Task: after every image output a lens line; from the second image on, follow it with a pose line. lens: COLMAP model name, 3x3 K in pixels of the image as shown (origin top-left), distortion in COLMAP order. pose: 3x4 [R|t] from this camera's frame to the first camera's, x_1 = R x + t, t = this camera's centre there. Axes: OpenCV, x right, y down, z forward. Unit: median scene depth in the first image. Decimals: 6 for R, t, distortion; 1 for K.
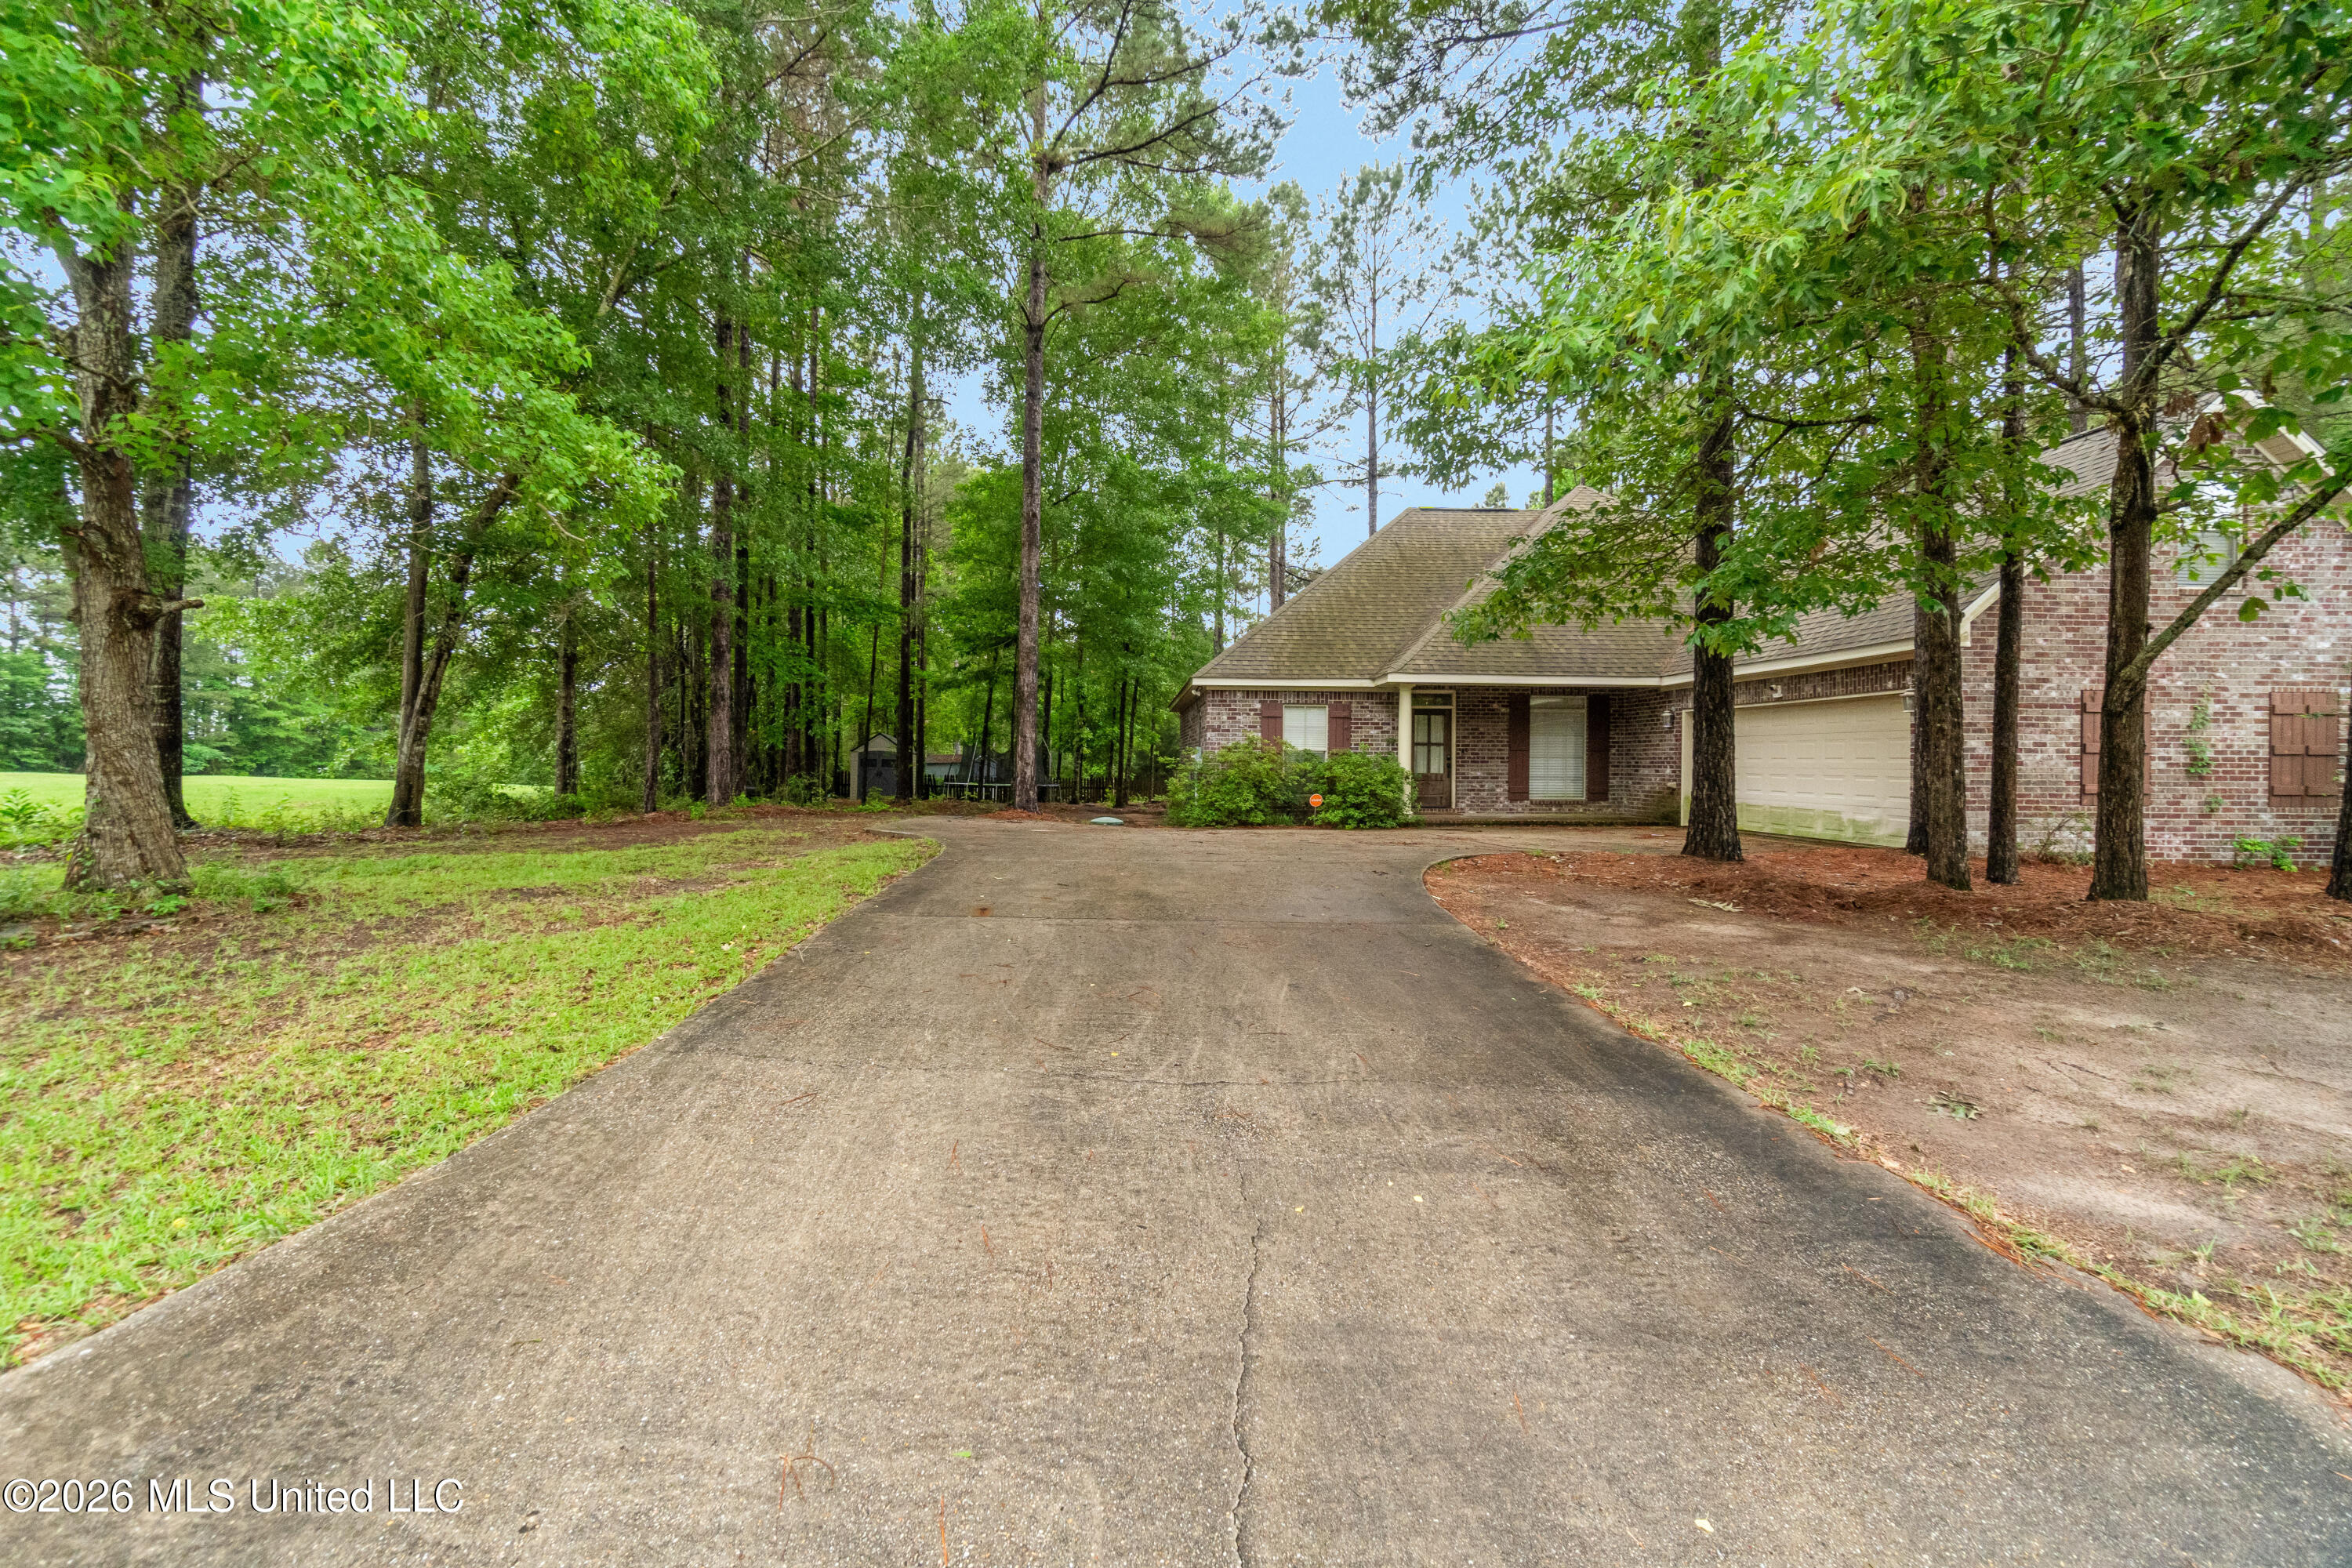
lens RADIAL K [[1034.5, 0, 1175.3], [0, 1034.5, 781.1], [0, 0, 1]] dist [-0.000223, -0.000041]
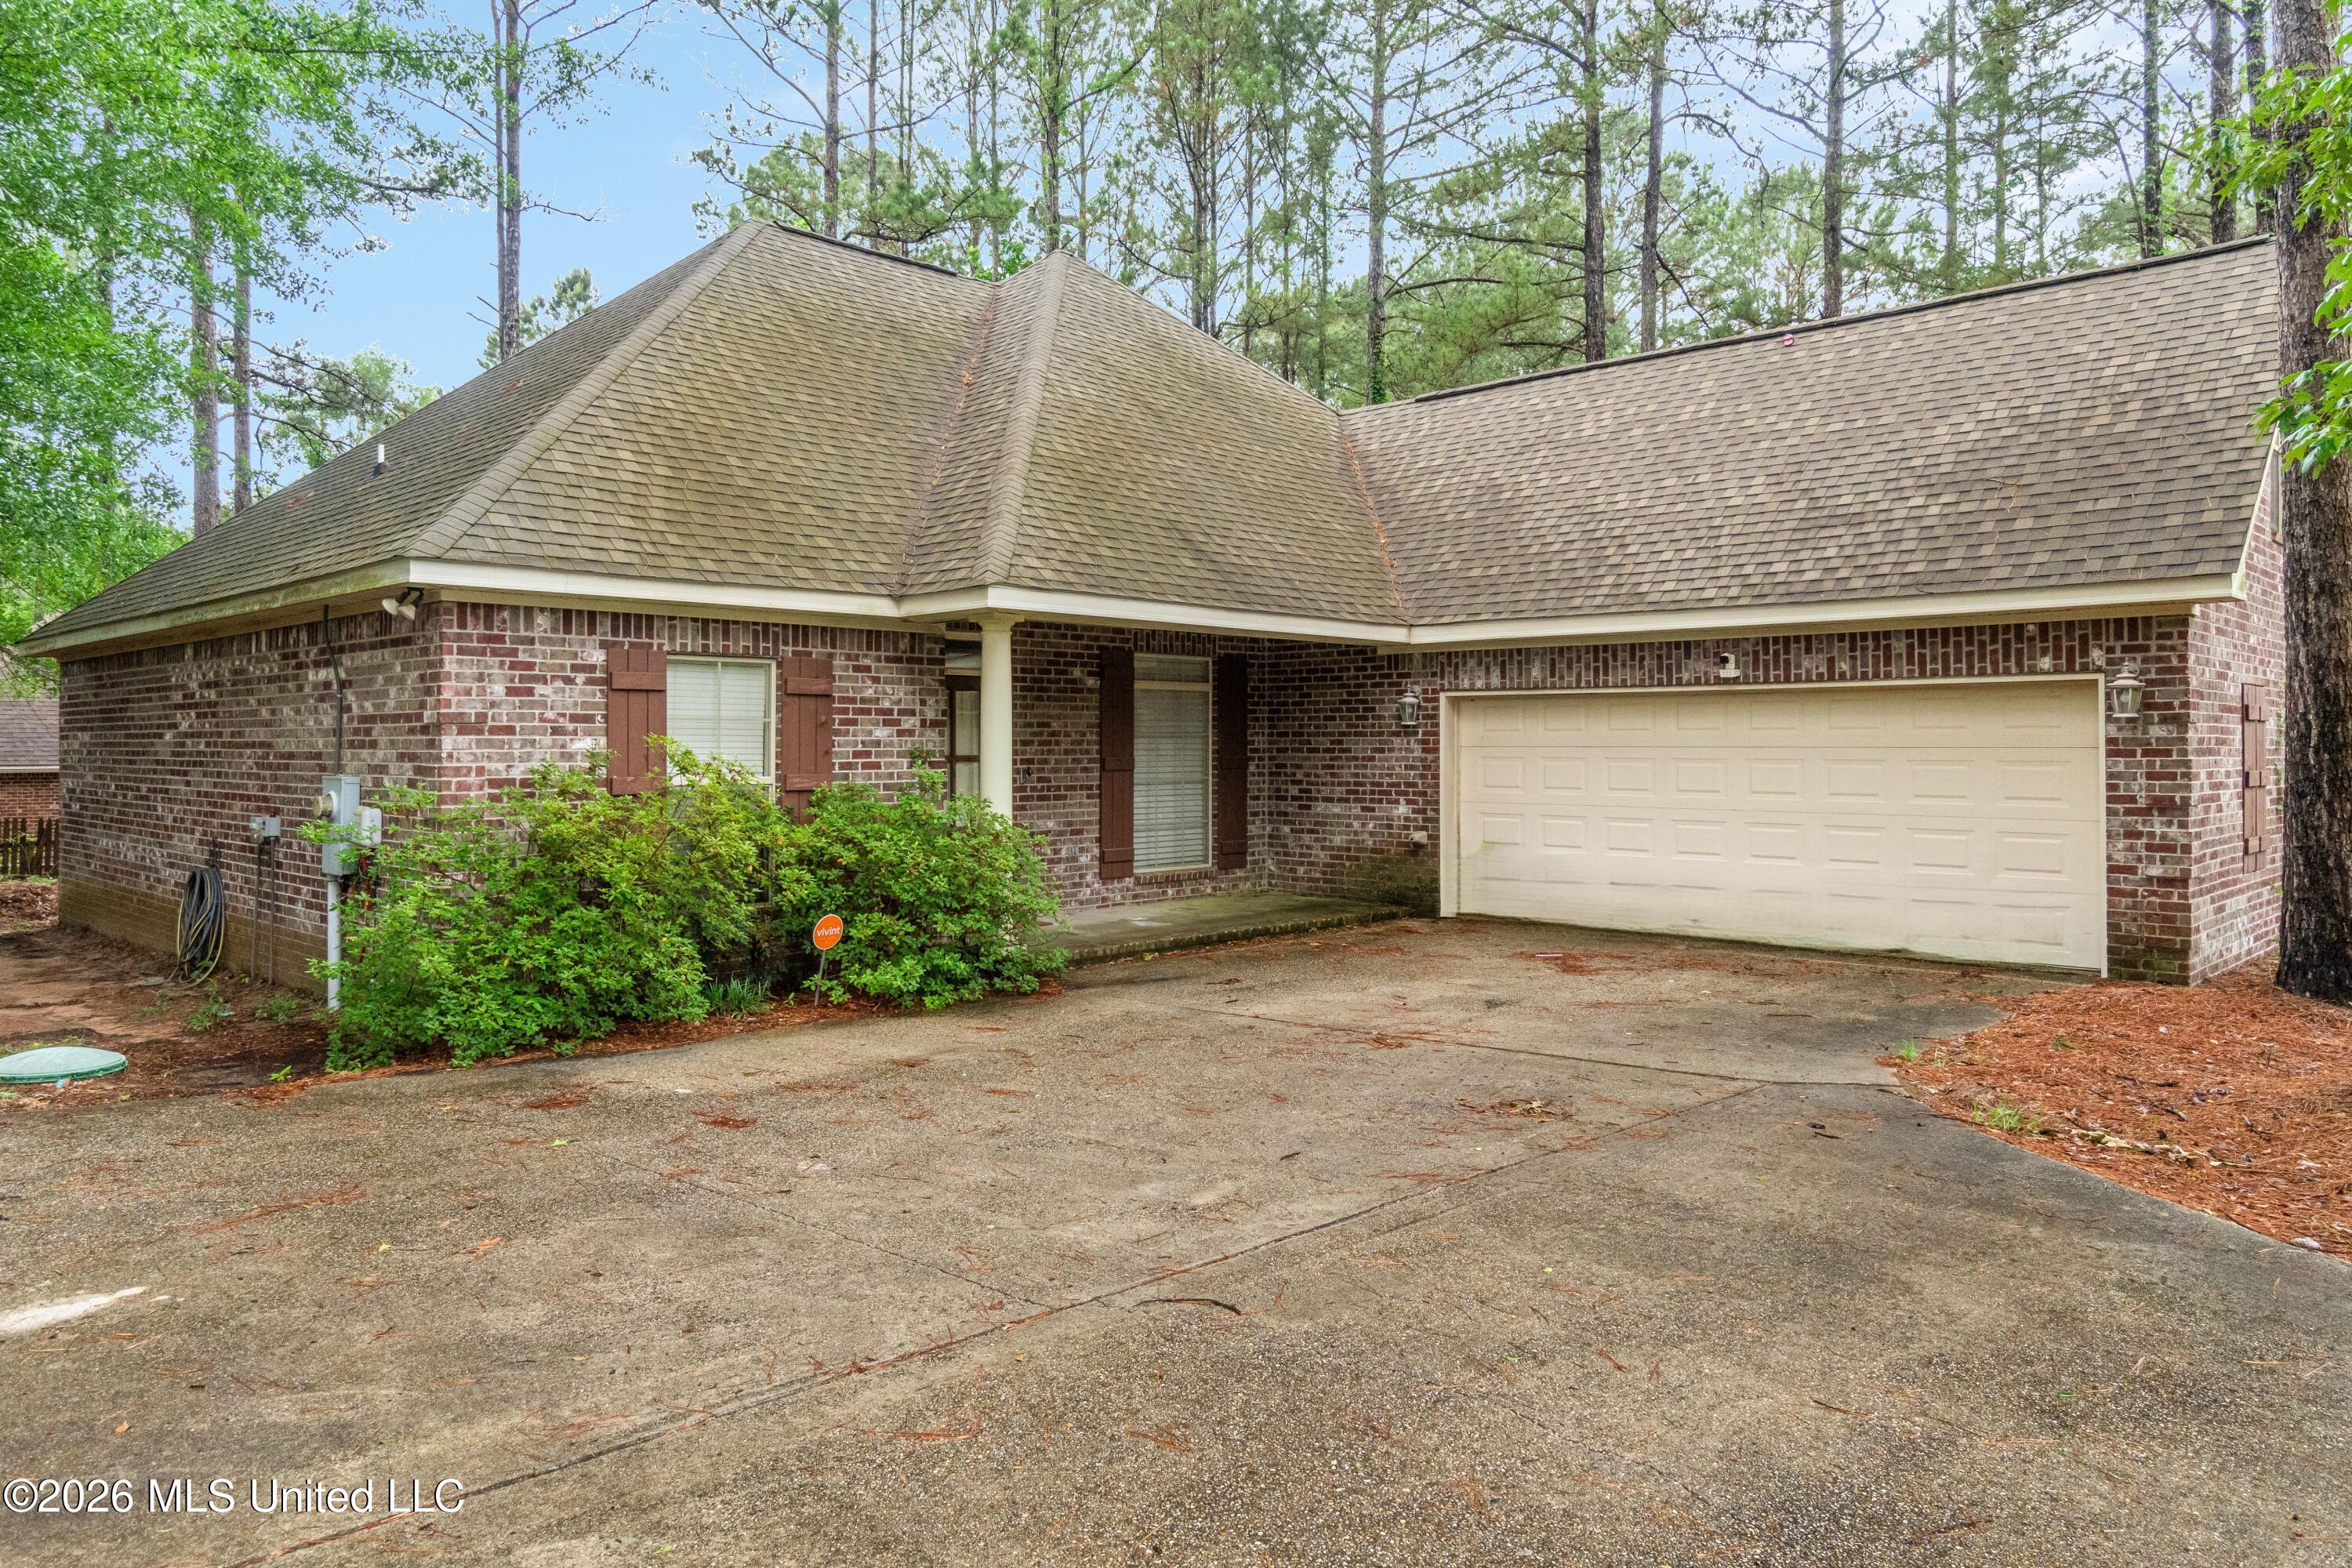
lens RADIAL K [[1572.1, 0, 1177.0], [0, 1572.1, 777.7], [0, 0, 1]] dist [-0.001880, -0.000051]
pose [[0.747268, -0.017914, 0.664282, -0.121350], [0.015221, 0.999836, 0.009840, -0.034895], [-0.664349, 0.002758, 0.747418, 0.487534]]
